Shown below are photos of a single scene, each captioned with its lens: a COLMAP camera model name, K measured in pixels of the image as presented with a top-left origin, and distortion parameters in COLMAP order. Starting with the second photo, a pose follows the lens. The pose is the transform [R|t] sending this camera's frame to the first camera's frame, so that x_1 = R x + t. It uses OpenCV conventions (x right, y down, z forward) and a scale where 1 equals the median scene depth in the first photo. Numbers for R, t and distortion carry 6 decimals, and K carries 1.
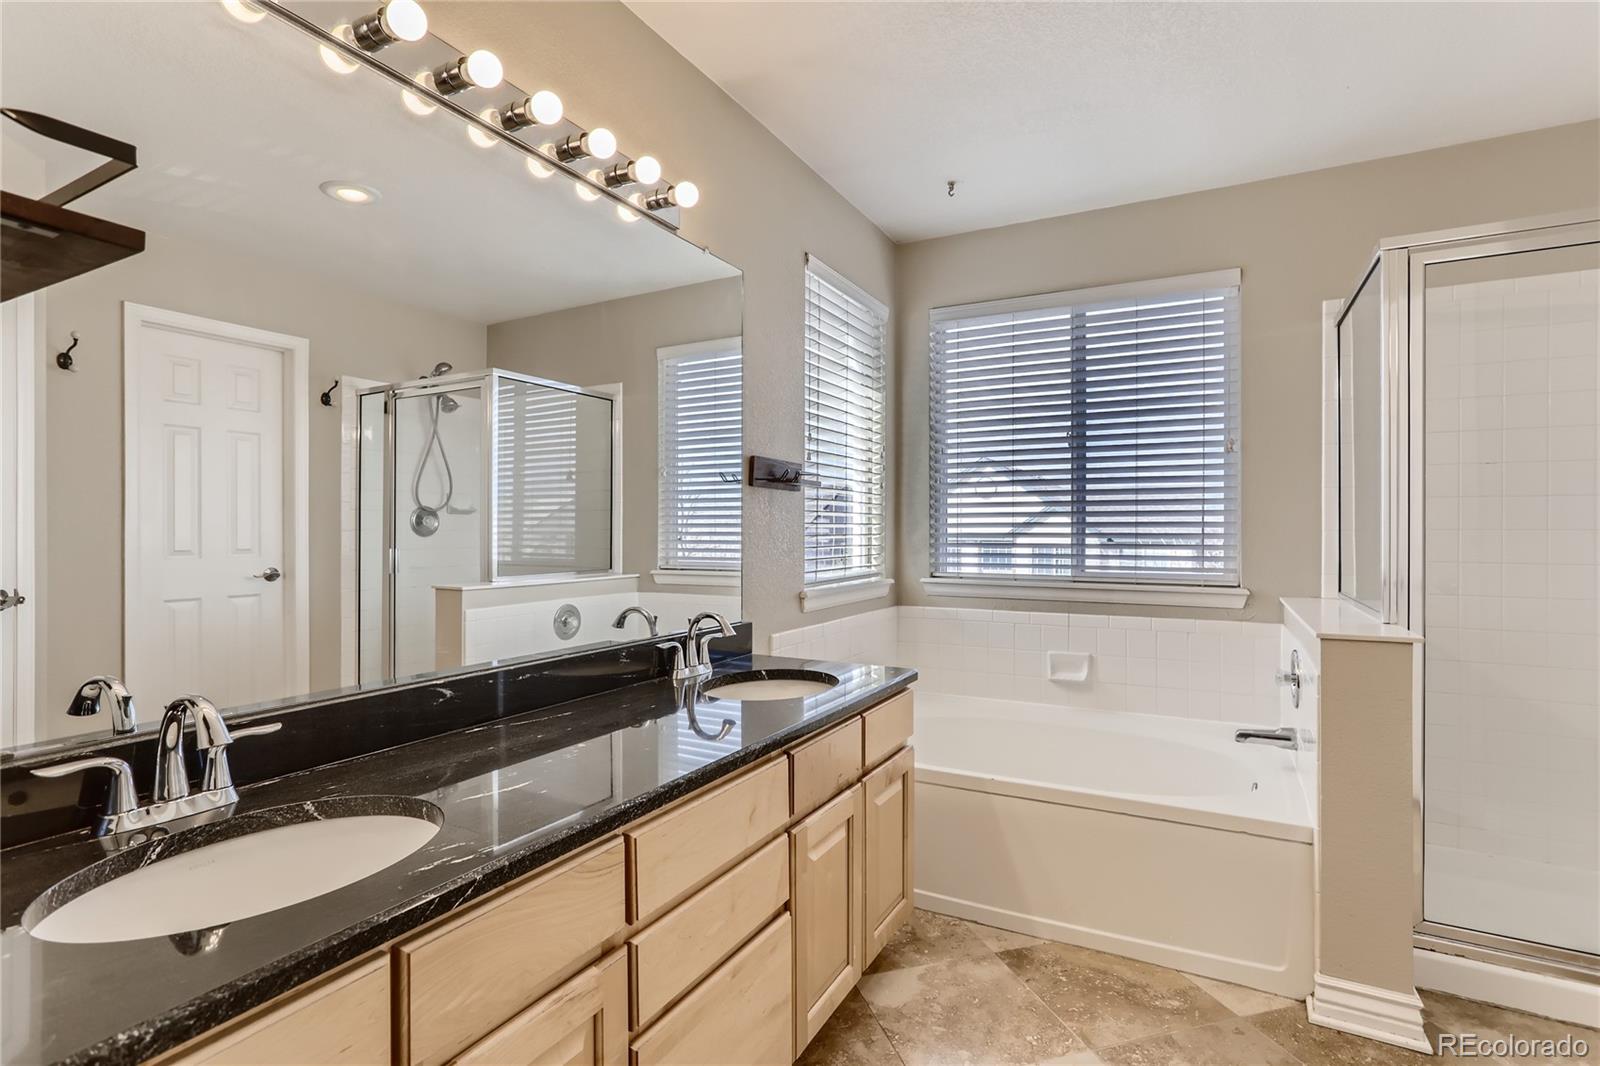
lens RADIAL K [[774.5, 0, 798.4], [0, 774.5, 534.0], [0, 0, 1]] dist [-0.030070, 0.015715]
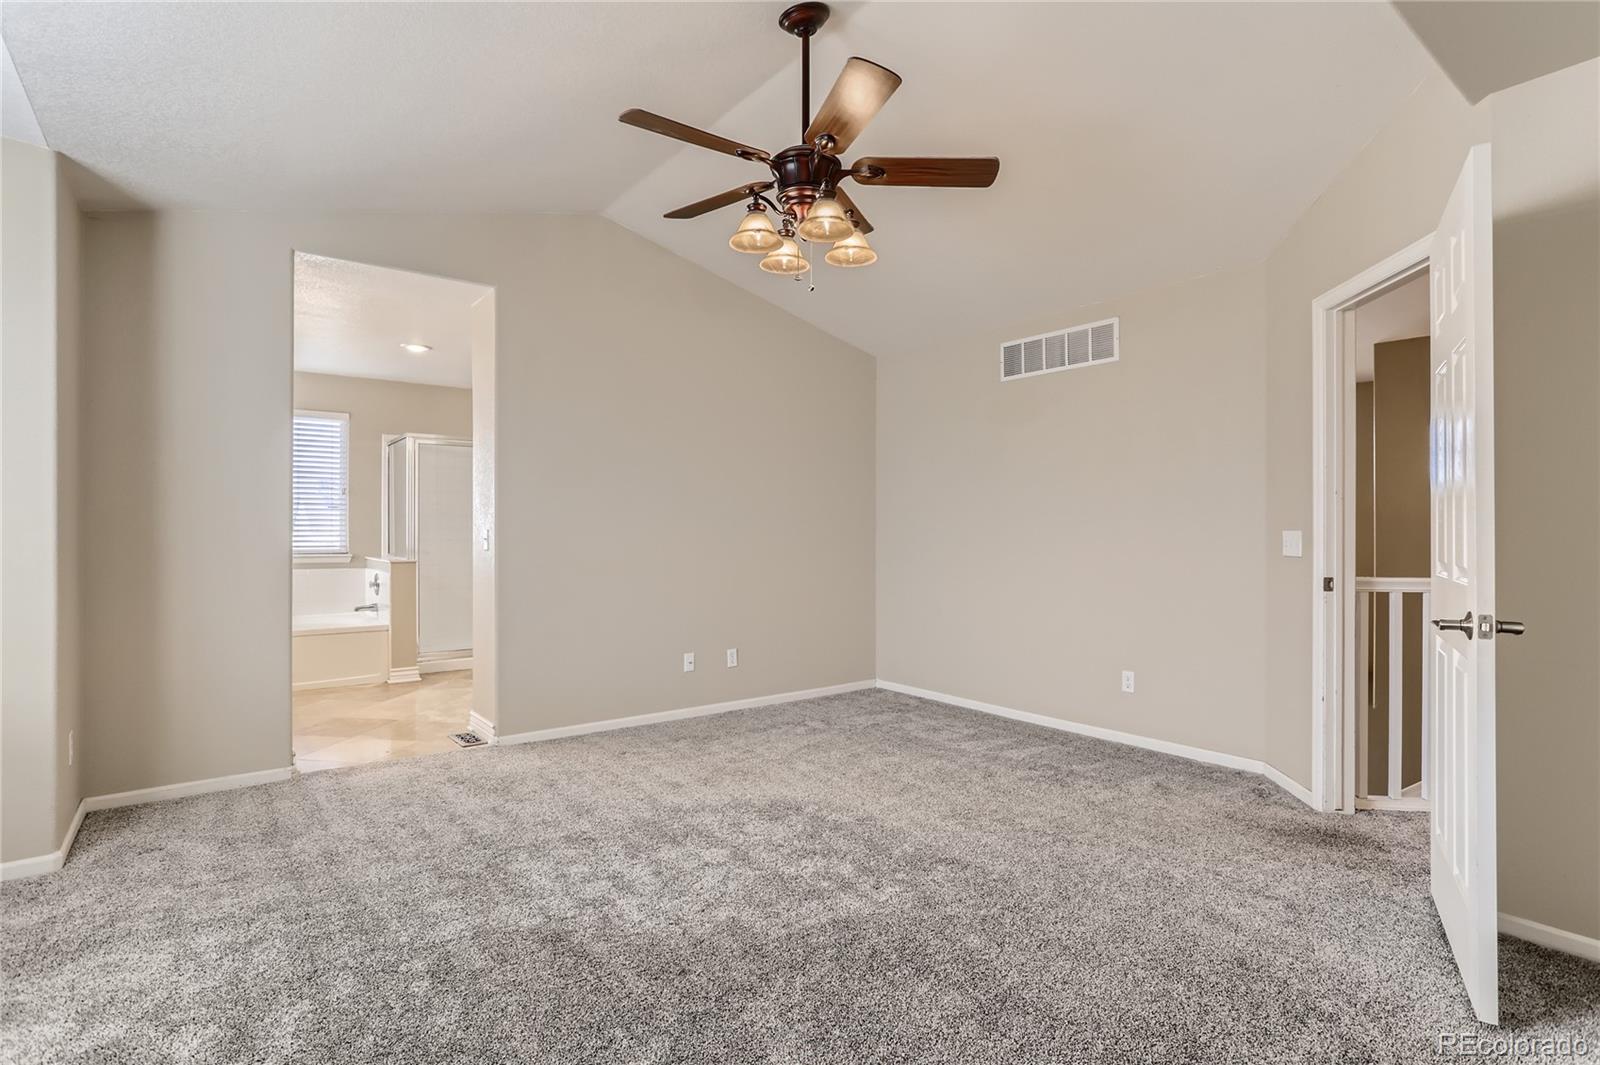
lens RADIAL K [[774.5, 0, 799.4], [0, 774.5, 528.7], [0, 0, 1]] dist [-0.030070, 0.015715]
pose [[0.406645, -0.001158, 0.913586, -1.164994], [-0.001310, 0.999997, 0.001850, -0.012751], [-0.913585, -0.001949, 0.406642, -1.393738]]
